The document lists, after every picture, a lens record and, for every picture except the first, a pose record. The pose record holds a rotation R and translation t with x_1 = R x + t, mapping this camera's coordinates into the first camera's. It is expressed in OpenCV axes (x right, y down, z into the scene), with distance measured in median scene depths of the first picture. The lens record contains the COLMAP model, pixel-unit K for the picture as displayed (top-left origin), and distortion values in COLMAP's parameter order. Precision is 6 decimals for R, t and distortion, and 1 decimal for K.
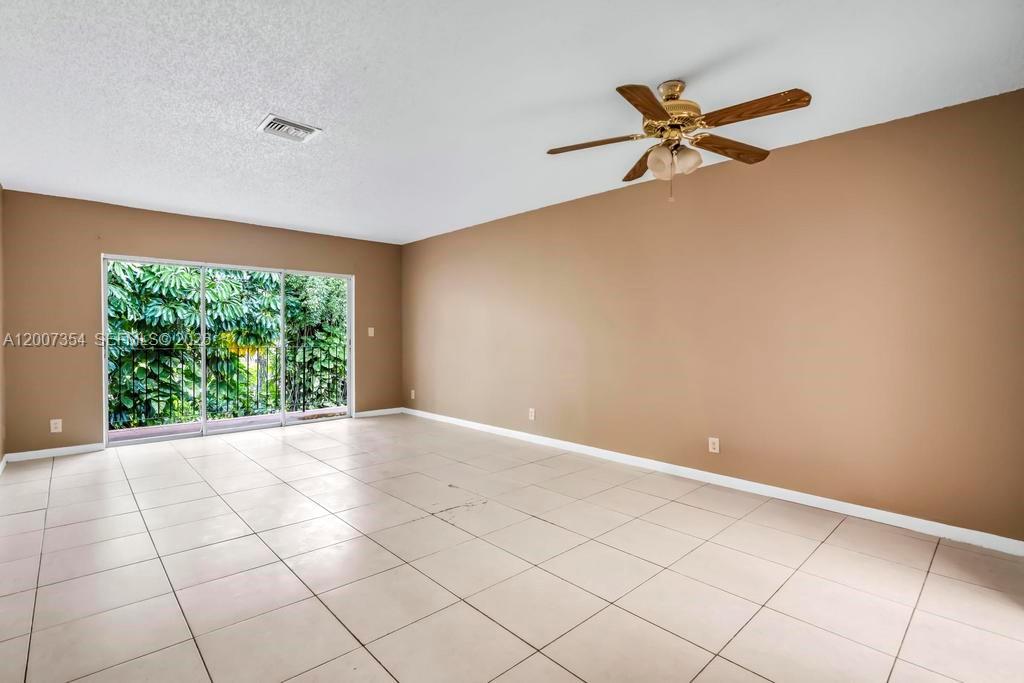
lens RADIAL K [[476.0, 0, 512.0], [0, 476.0, 341.5], [0, 0, 1]] dist [-0.013764, 0.012459]
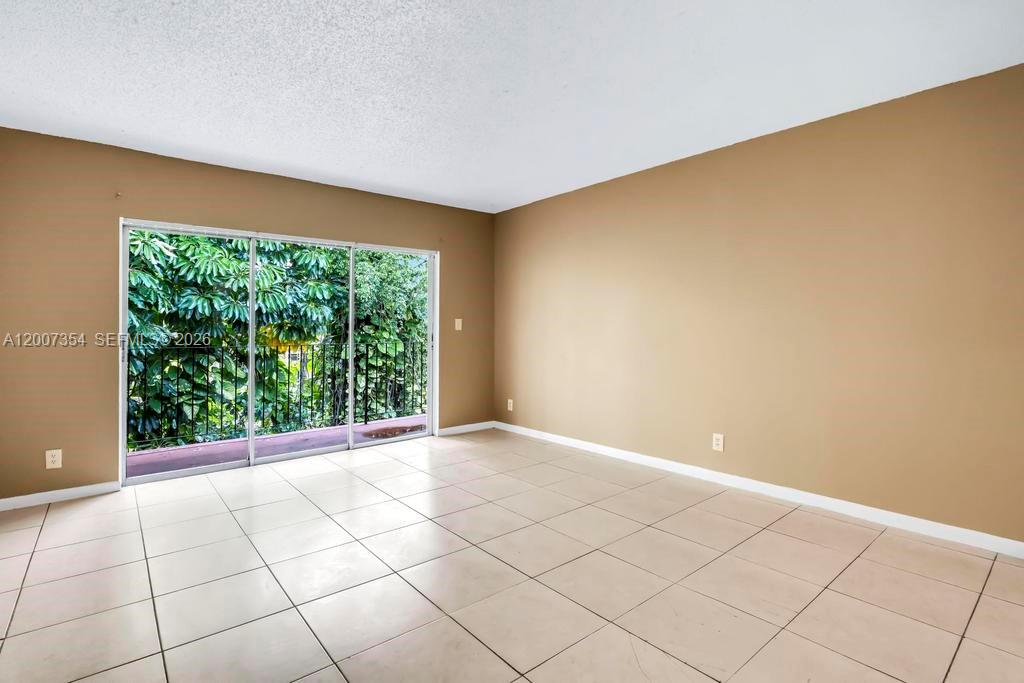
lens RADIAL K [[484.8, 0, 511.6], [0, 484.8, 321.1], [0, 0, 1]] dist [0.002833, 0.000802]
pose [[0.998377, -0.005774, -0.056659, -0.110868], [0.004233, 0.999619, -0.027275, -0.002247], [0.056795, 0.026991, 0.998021, 0.144855]]
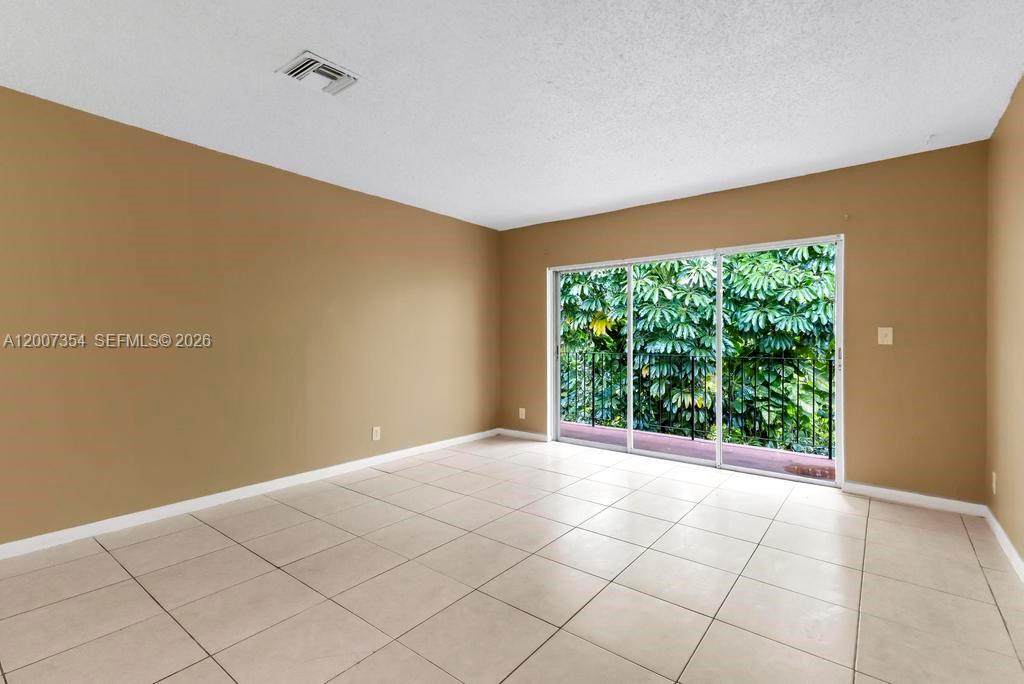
lens RADIAL K [[458.8, 0, 496.6], [0, 458.8, 346.1], [0, 0, 1]] dist [0.057662, 0.000530]
pose [[0.152138, 0.014193, -0.988257, 0.099887], [-0.018264, 0.999767, 0.011546, -0.004866], [0.988190, 0.016293, 0.152362, 0.343830]]
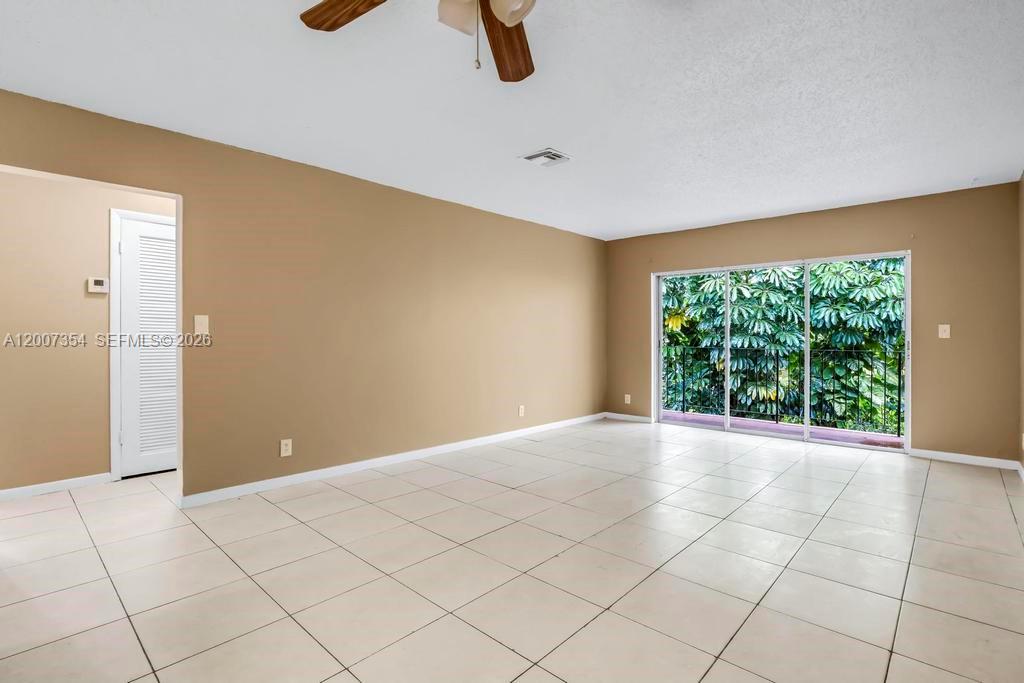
lens RADIAL K [[476.0, 0, 512.0], [0, 476.0, 341.5], [0, 0, 1]] dist [-0.013764, 0.012459]
pose [[0.086967, 0.011895, -0.996140, 0.198964], [-0.017188, 0.999798, 0.010438, -0.001972], [0.996063, 0.016213, 0.087154, 0.243737]]
